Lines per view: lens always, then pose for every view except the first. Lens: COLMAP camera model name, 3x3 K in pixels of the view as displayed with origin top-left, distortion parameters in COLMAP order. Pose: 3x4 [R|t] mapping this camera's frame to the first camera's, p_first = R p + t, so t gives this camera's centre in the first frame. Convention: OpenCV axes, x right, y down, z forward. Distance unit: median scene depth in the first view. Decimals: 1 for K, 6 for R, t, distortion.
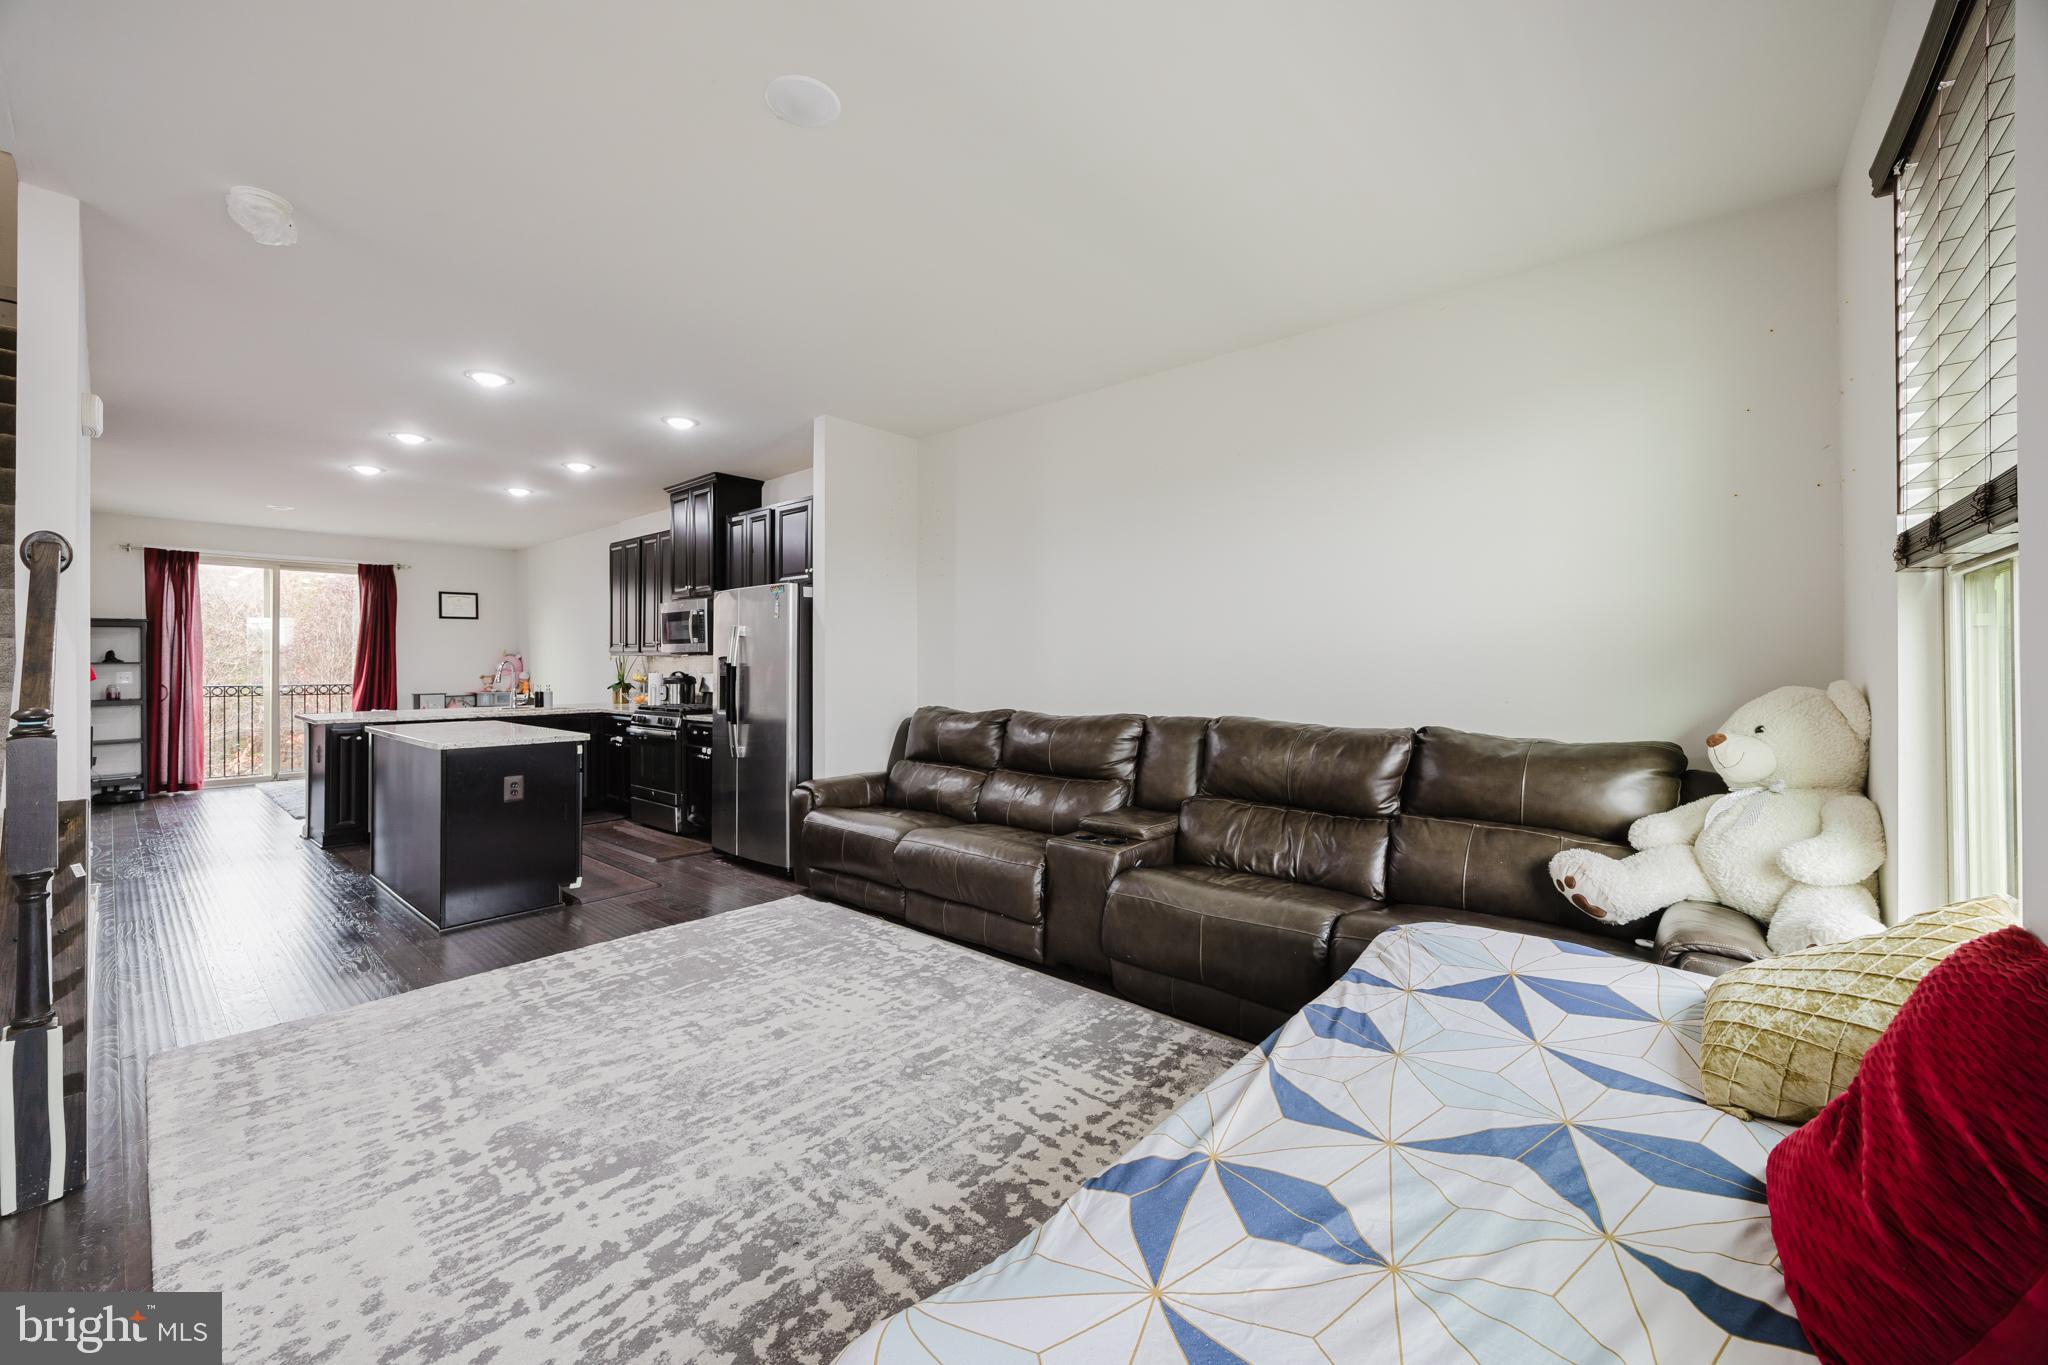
lens RADIAL K [[785.9, 0, 1016.1], [0, 785.9, 658.6], [0, 0, 1]] dist [-0.000197, -0.000586]
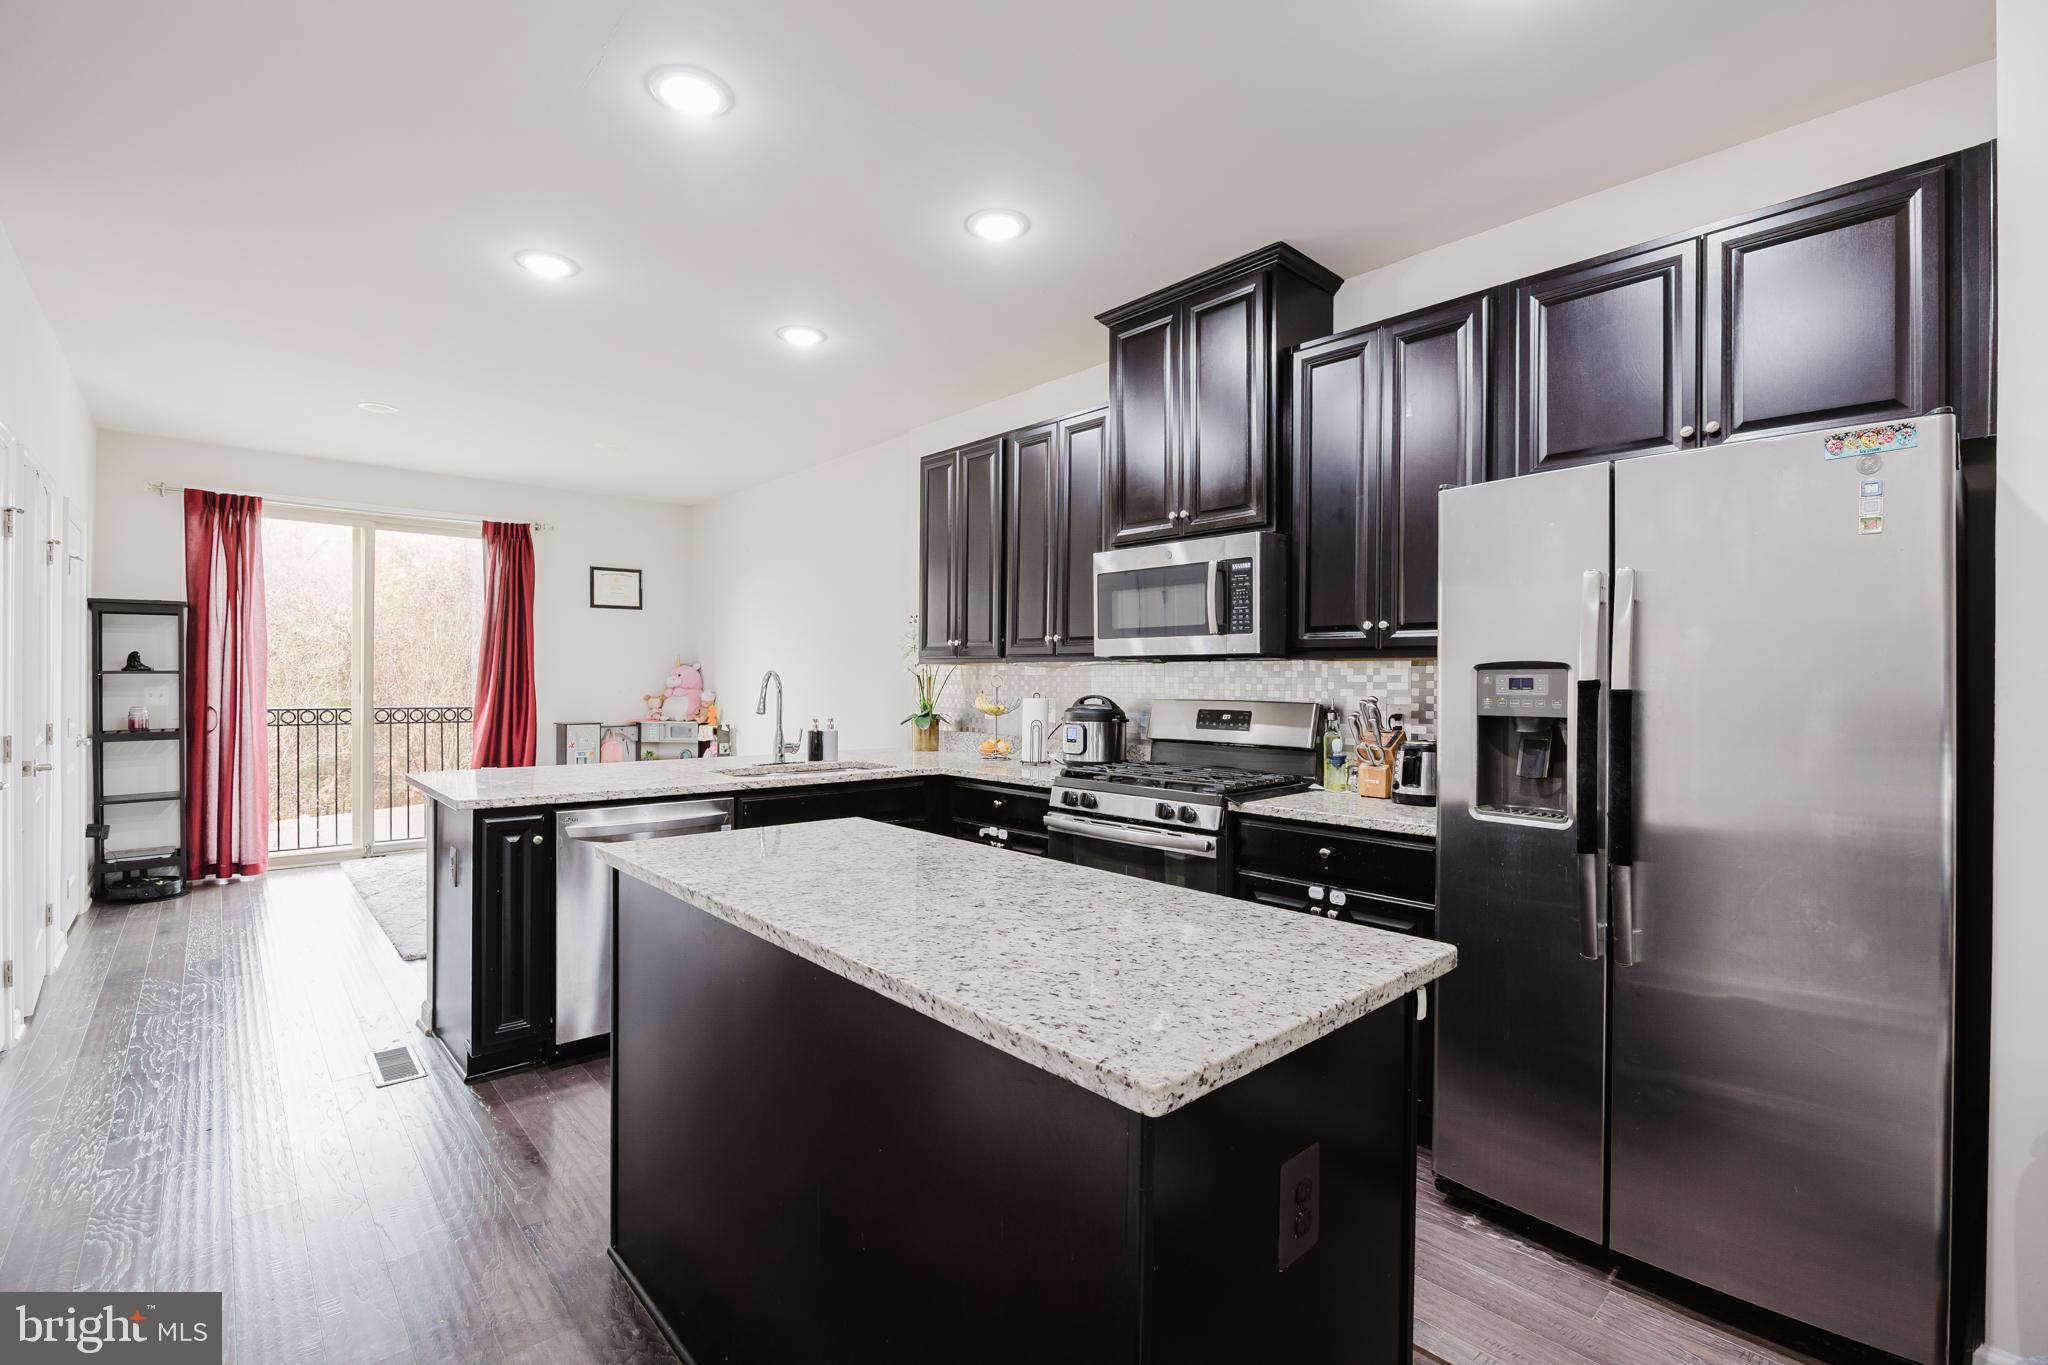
lens RADIAL K [[900.1, 0, 1022.3], [0, 900.1, 682.3], [0, 0, 1]] dist [-0.020508, 0.001493]
pose [[0.992939, 0.008511, -0.118322, -0.935965], [-0.007649, 0.999941, 0.007737, 0.008396], [0.118381, -0.006777, 0.992945, 0.978965]]
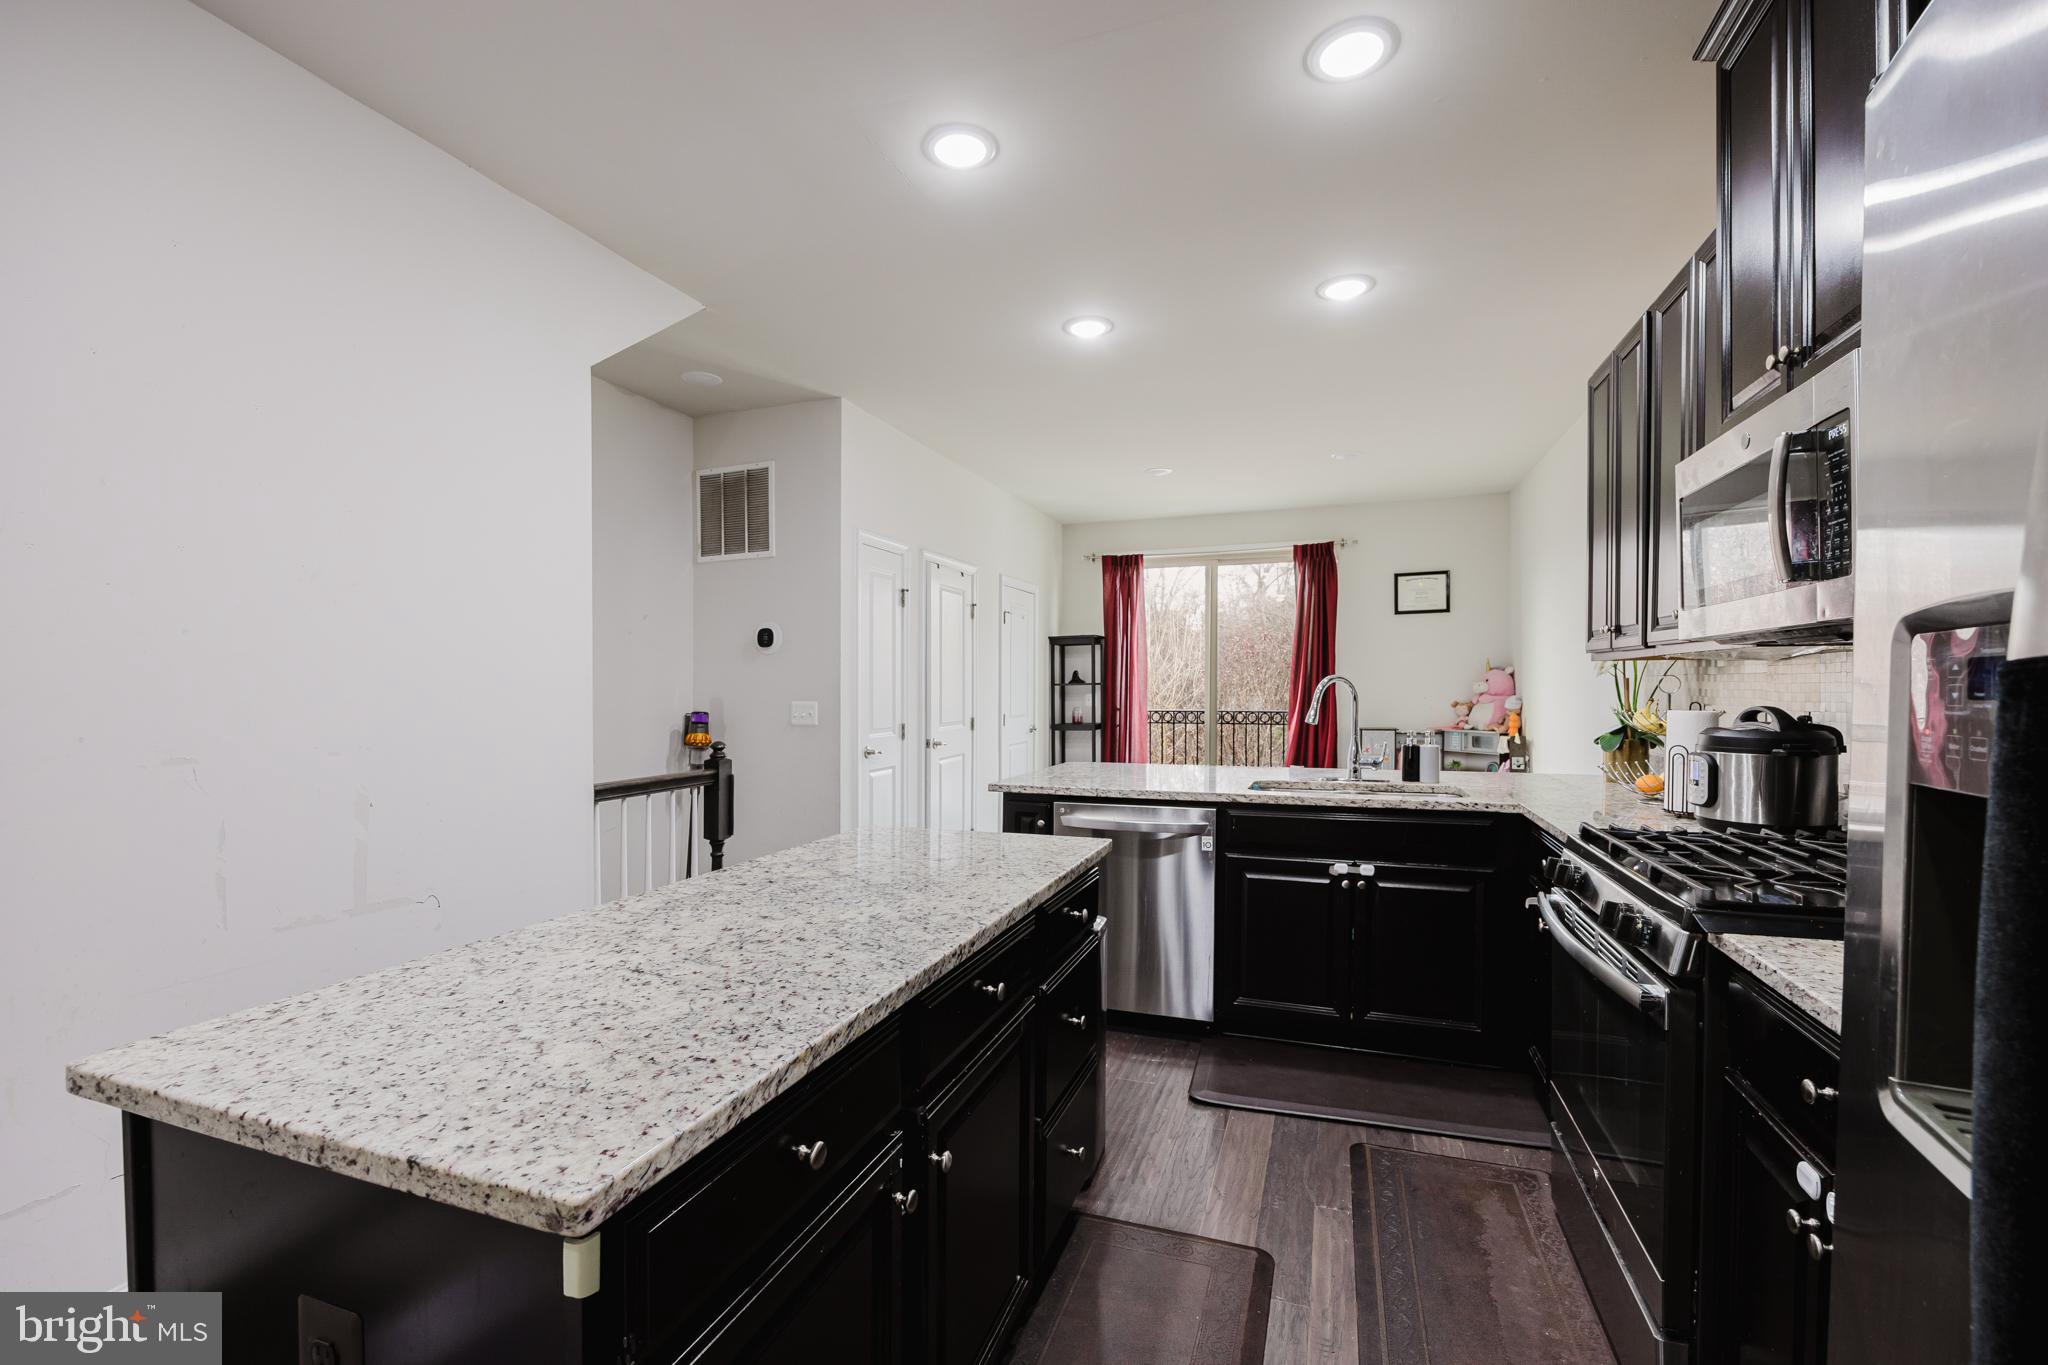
lens RADIAL K [[871.2, 0, 1032.2], [0, 871.2, 696.2], [0, 0, 1]] dist [-0.007882, -0.000408]
pose [[0.363268, 0.010193, -0.931629, -0.533737], [0.010527, 0.999831, 0.015044, 0.010363], [0.931625, -0.015272, 0.363099, 1.464260]]
